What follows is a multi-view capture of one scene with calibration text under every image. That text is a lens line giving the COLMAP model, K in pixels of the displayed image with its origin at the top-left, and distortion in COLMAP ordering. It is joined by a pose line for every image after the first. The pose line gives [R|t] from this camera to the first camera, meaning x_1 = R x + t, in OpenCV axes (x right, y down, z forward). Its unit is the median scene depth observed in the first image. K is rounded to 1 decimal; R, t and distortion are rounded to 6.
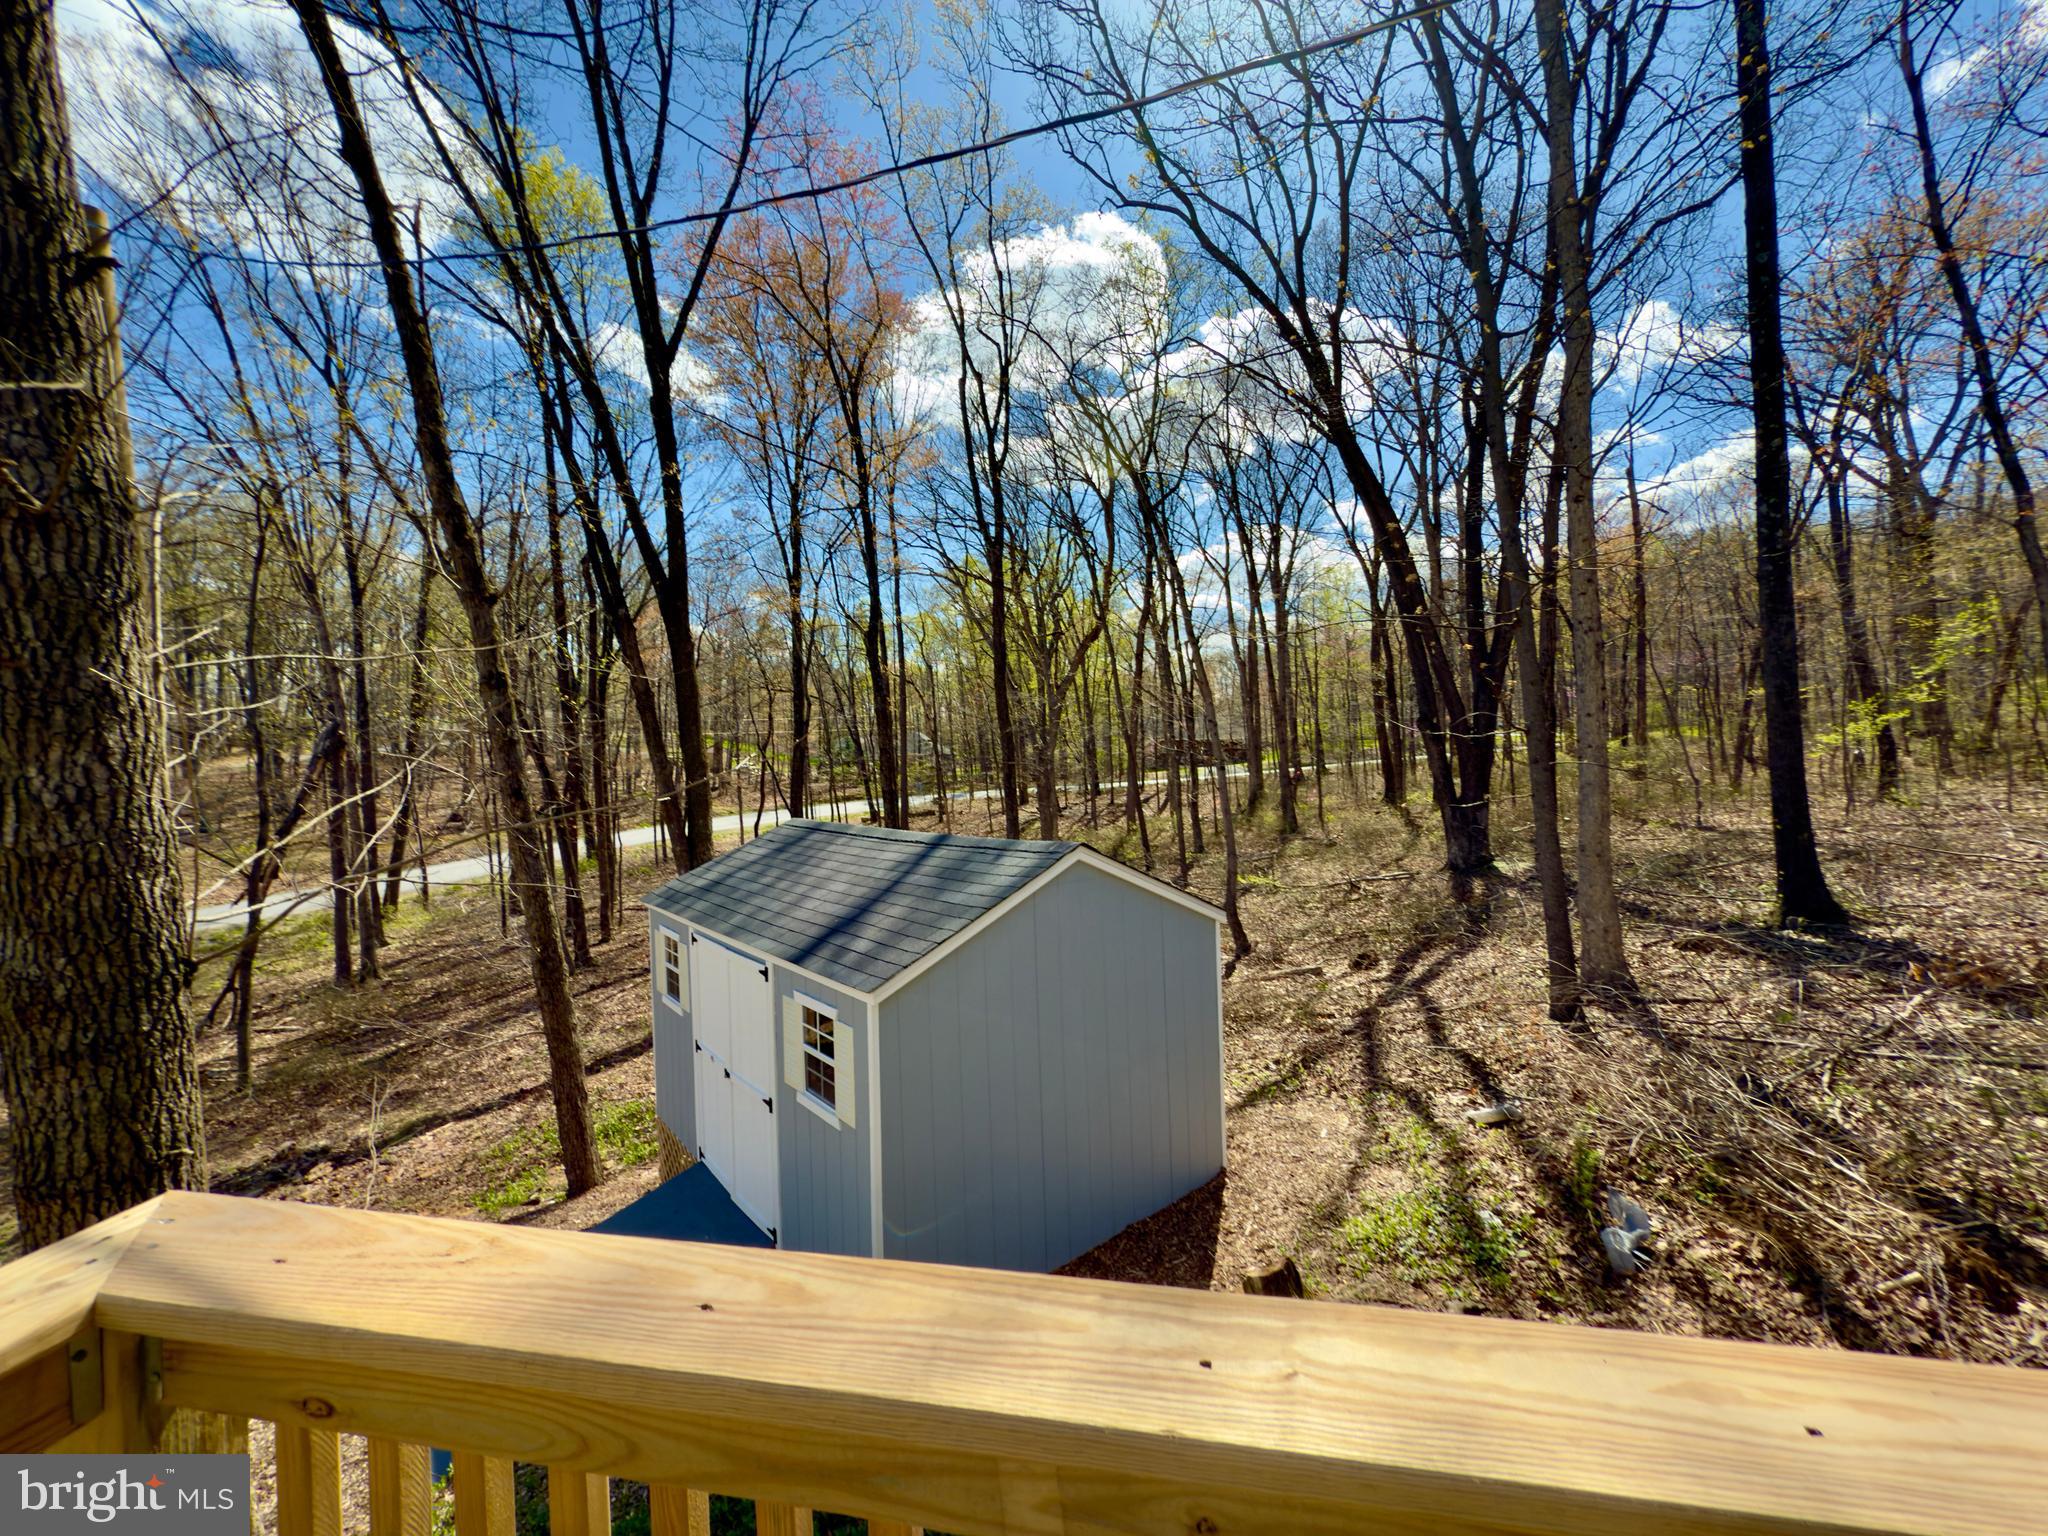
lens RADIAL K [[815.1, 0, 1024.0], [0, 815.1, 768.0], [0, 0, 1]] dist [-0.000526, 0.000147]
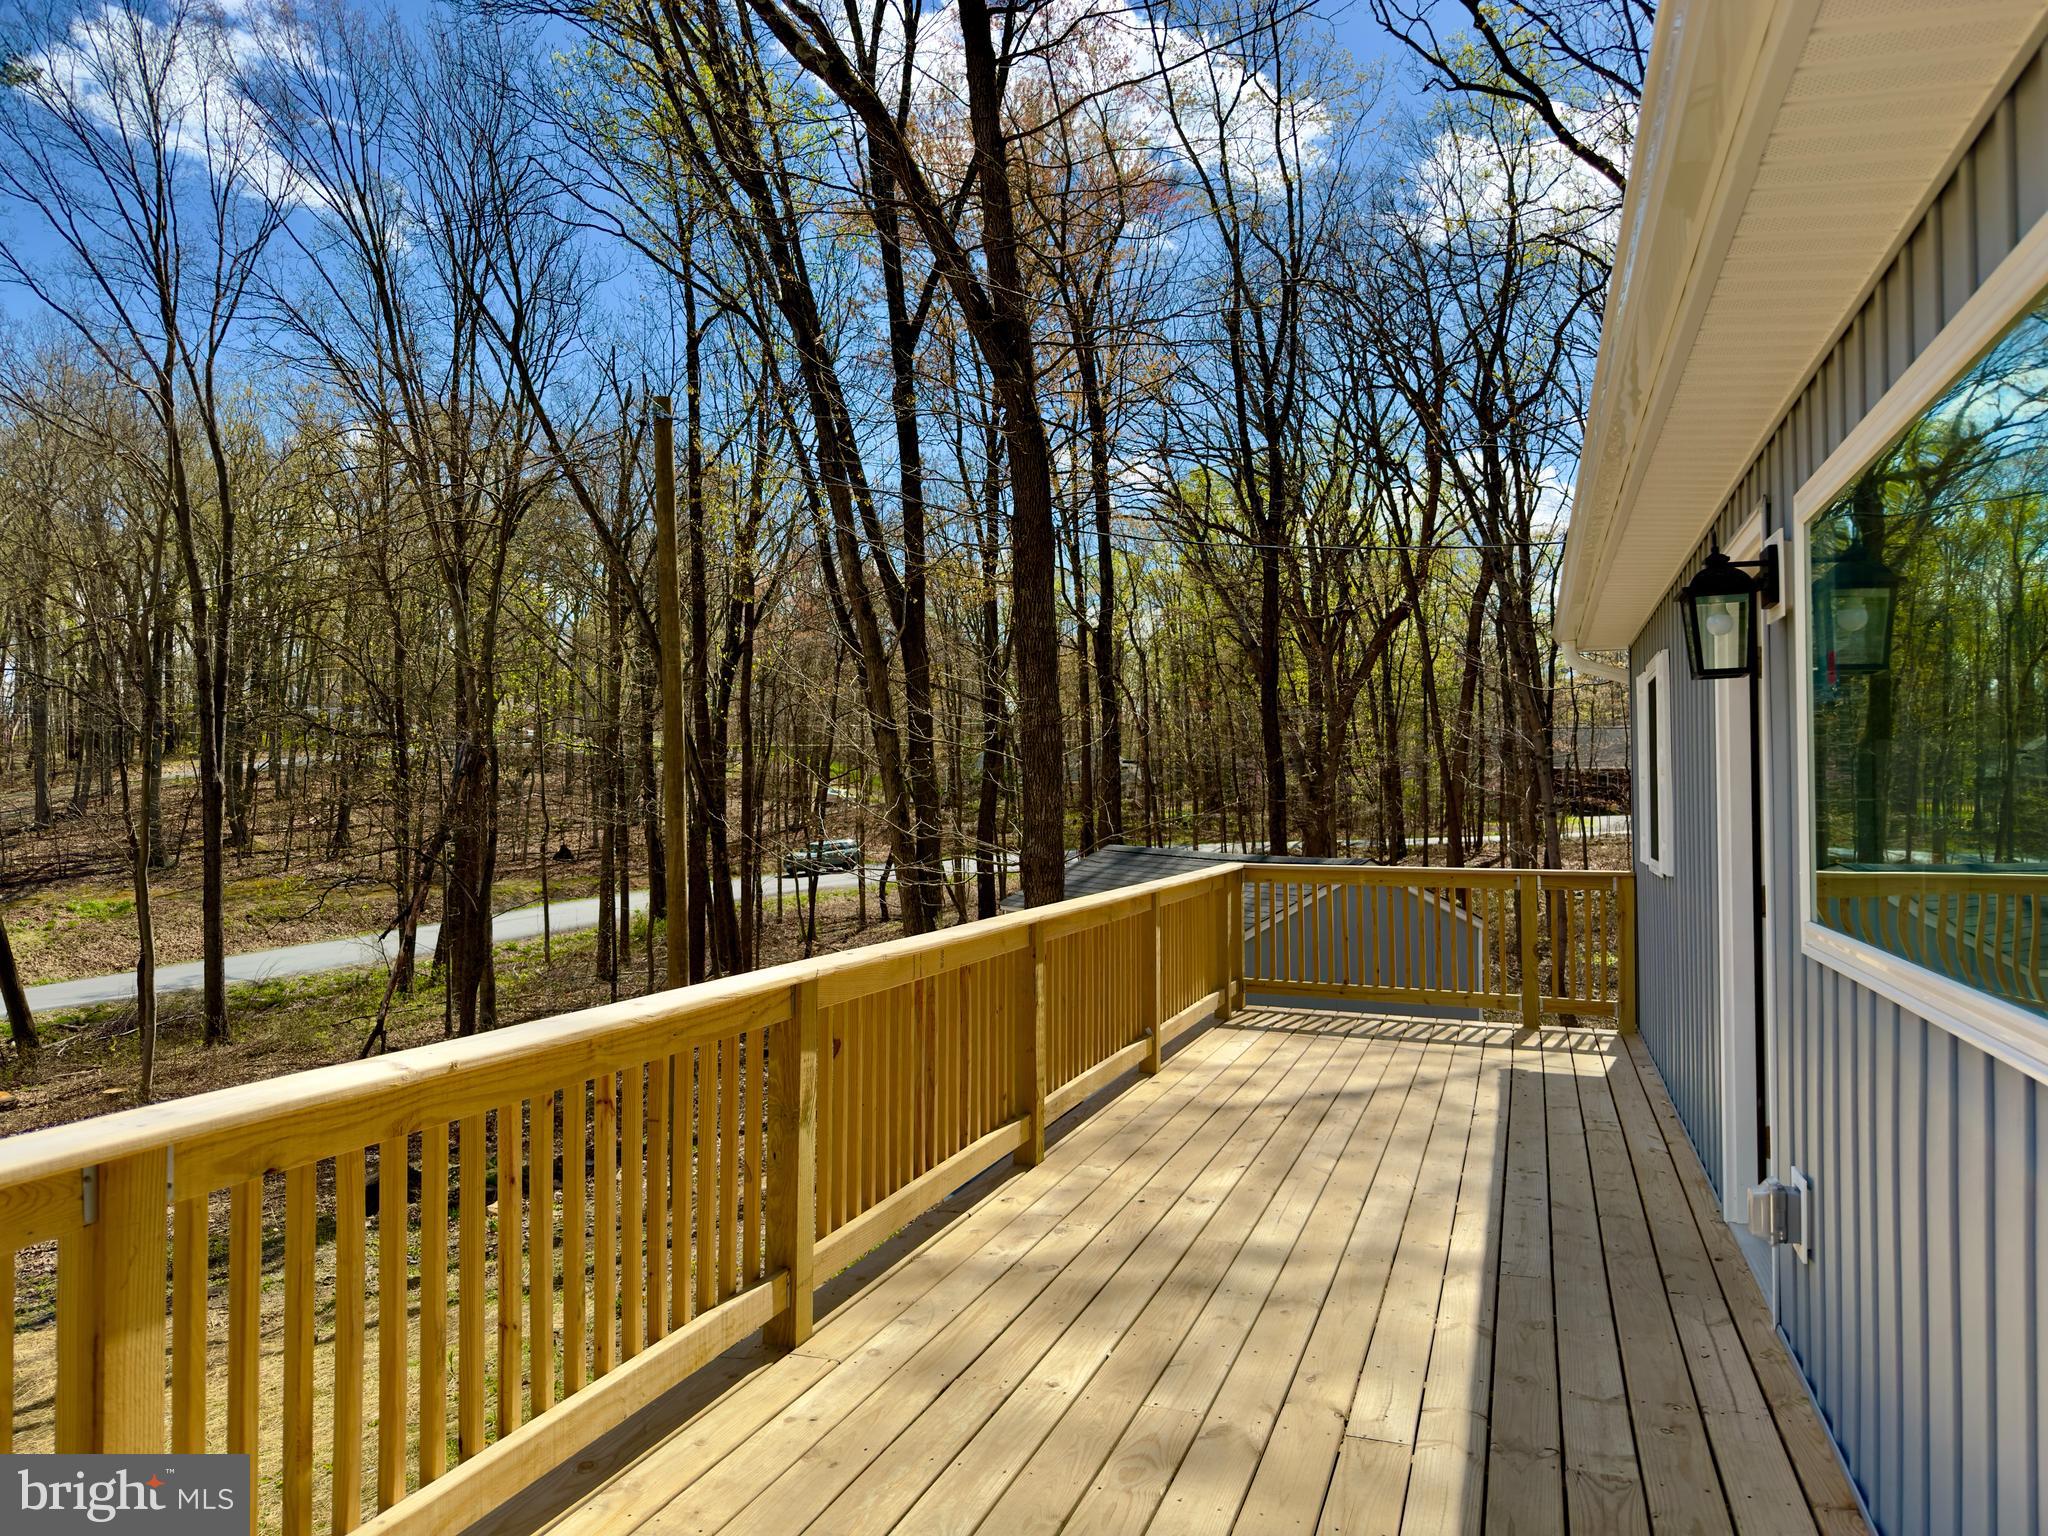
lens RADIAL K [[1439.7, 0, 1024.0], [0, 1439.7, 768.0], [0, 0, 1]] dist [0.009279, 0.001559]
pose [[0.985340, 0.028969, -0.168123, -0.016653], [-0.032602, 0.999290, -0.018890, -0.006315], [0.167456, 0.024094, 0.985585, -0.212219]]
